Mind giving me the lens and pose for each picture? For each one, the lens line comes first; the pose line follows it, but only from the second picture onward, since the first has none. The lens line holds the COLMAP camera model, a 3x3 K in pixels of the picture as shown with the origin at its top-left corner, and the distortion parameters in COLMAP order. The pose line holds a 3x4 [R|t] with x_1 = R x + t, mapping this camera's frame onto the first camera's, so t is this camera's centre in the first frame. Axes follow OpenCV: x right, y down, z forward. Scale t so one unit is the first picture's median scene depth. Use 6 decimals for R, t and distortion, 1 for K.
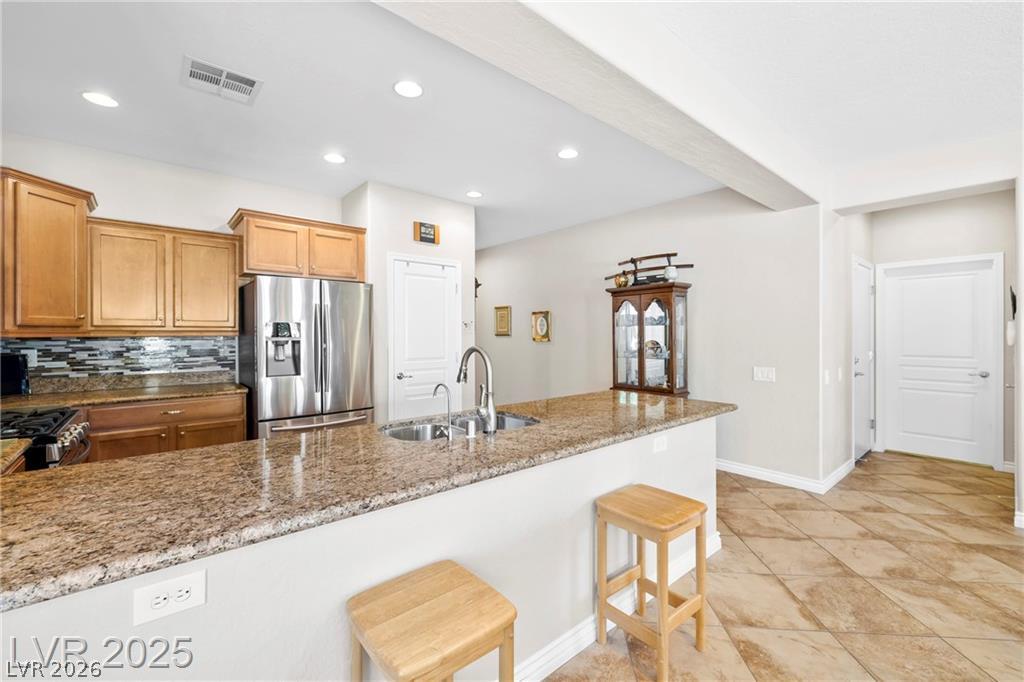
lens RADIAL K [[425.7, 0, 510.0], [0, 425.7, 335.8], [0, 0, 1]] dist [0.000436, 0.000093]
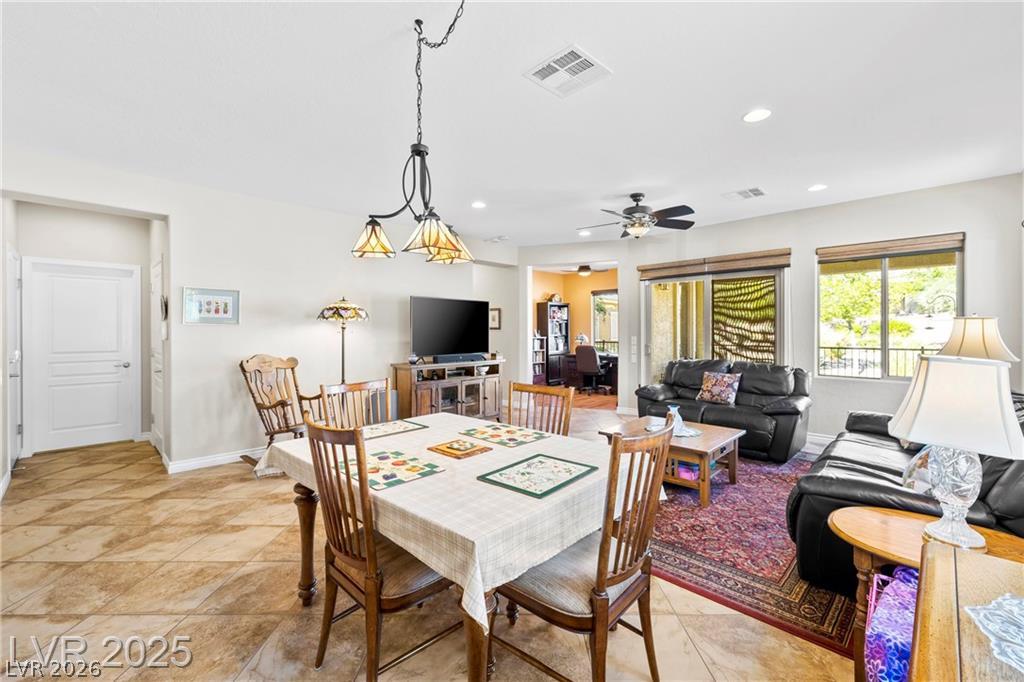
lens RADIAL K [[426.9, 0, 508.1], [0, 426.9, 331.7], [0, 0, 1]] dist [-0.001032, 0.000008]
pose [[-0.079979, -0.001097, 0.996796, -0.219812], [0.004788, 0.999987, 0.001485, 0.000900], [-0.996785, 0.004892, -0.079973, 0.034129]]
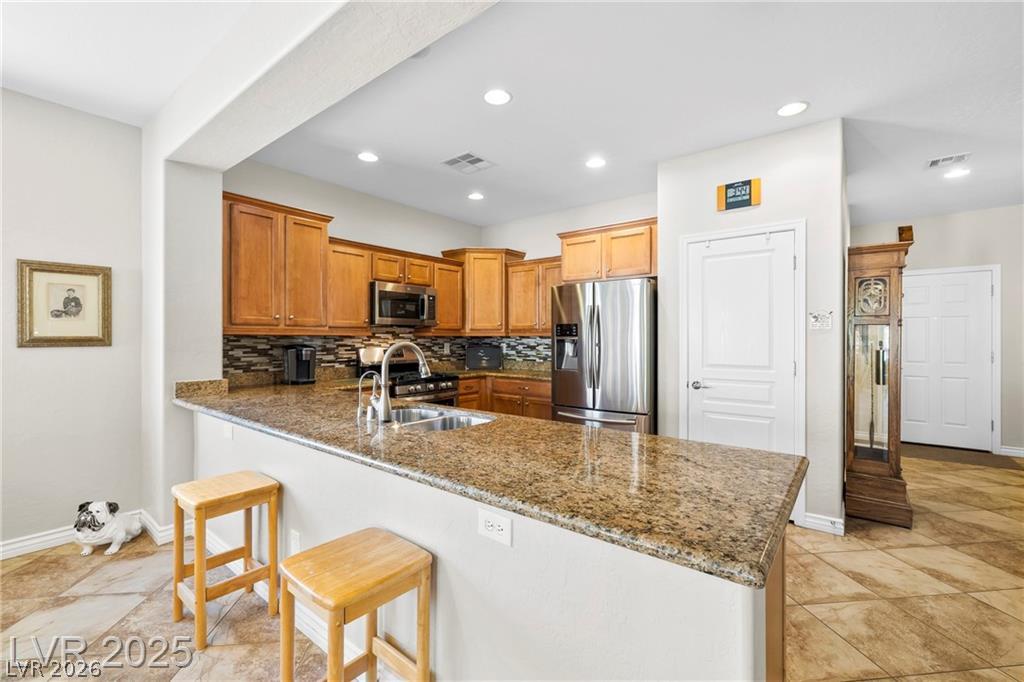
lens RADIAL K [[438.7, 0, 508.8], [0, 438.7, 337.8], [0, 0, 1]] dist [0.001203, 0.000225]
pose [[0.190856, 0.002190, -0.981616, 0.624157], [-0.004294, 0.999990, 0.001396, 0.006144], [0.981609, 0.003949, 0.190863, 0.623527]]
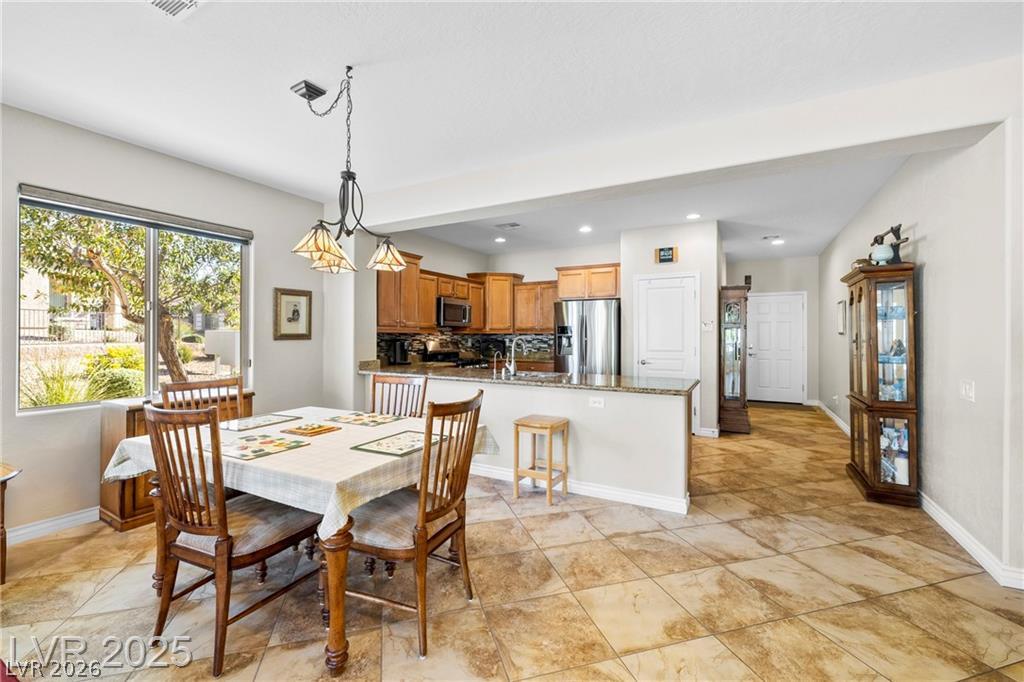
lens RADIAL K [[430.7, 0, 511.3], [0, 430.7, 334.3], [0, 0, 1]] dist [0.000676, 0.000169]
pose [[0.359924, 0.000445, -0.932981, 1.154873], [-0.005411, 0.999984, -0.001610, 0.009140], [0.932966, 0.005628, 0.359921, 0.105289]]
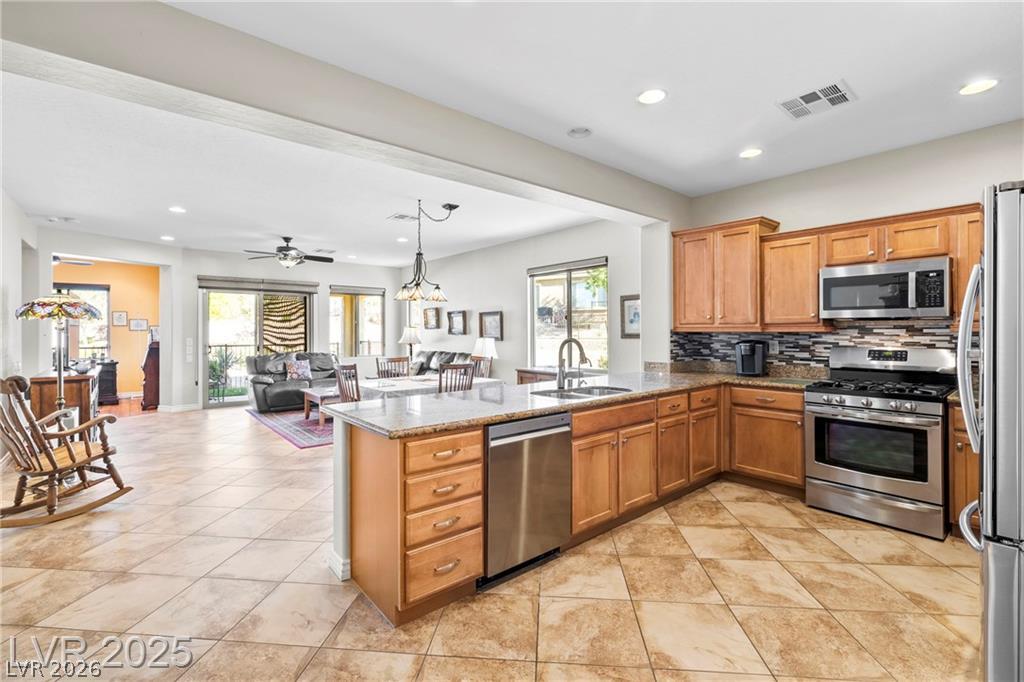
lens RADIAL K [[452.1, 0, 508.1], [0, 452.1, 330.0], [0, 0, 1]] dist [-0.006253, -0.000015]
pose [[-0.999943, 0.004572, 0.009640, 0.081684], [0.004570, 0.999990, -0.000251, -0.004631], [-0.009641, -0.000207, -0.999954, 1.598632]]
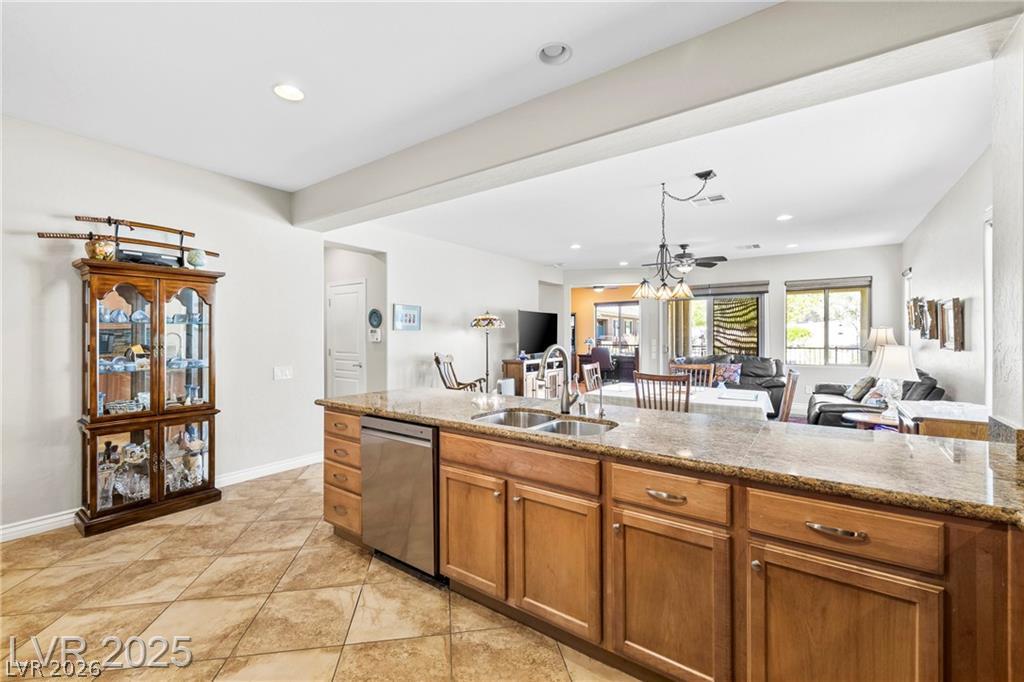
lens RADIAL K [[425.7, 0, 510.0], [0, 425.7, 335.8], [0, 0, 1]] dist [0.000436, 0.000093]
pose [[-0.236322, 0.000499, 0.971675, -0.696513], [0.005403, 0.999985, 0.000801, -0.001243], [-0.971660, 0.005439, -0.236322, 0.828343]]
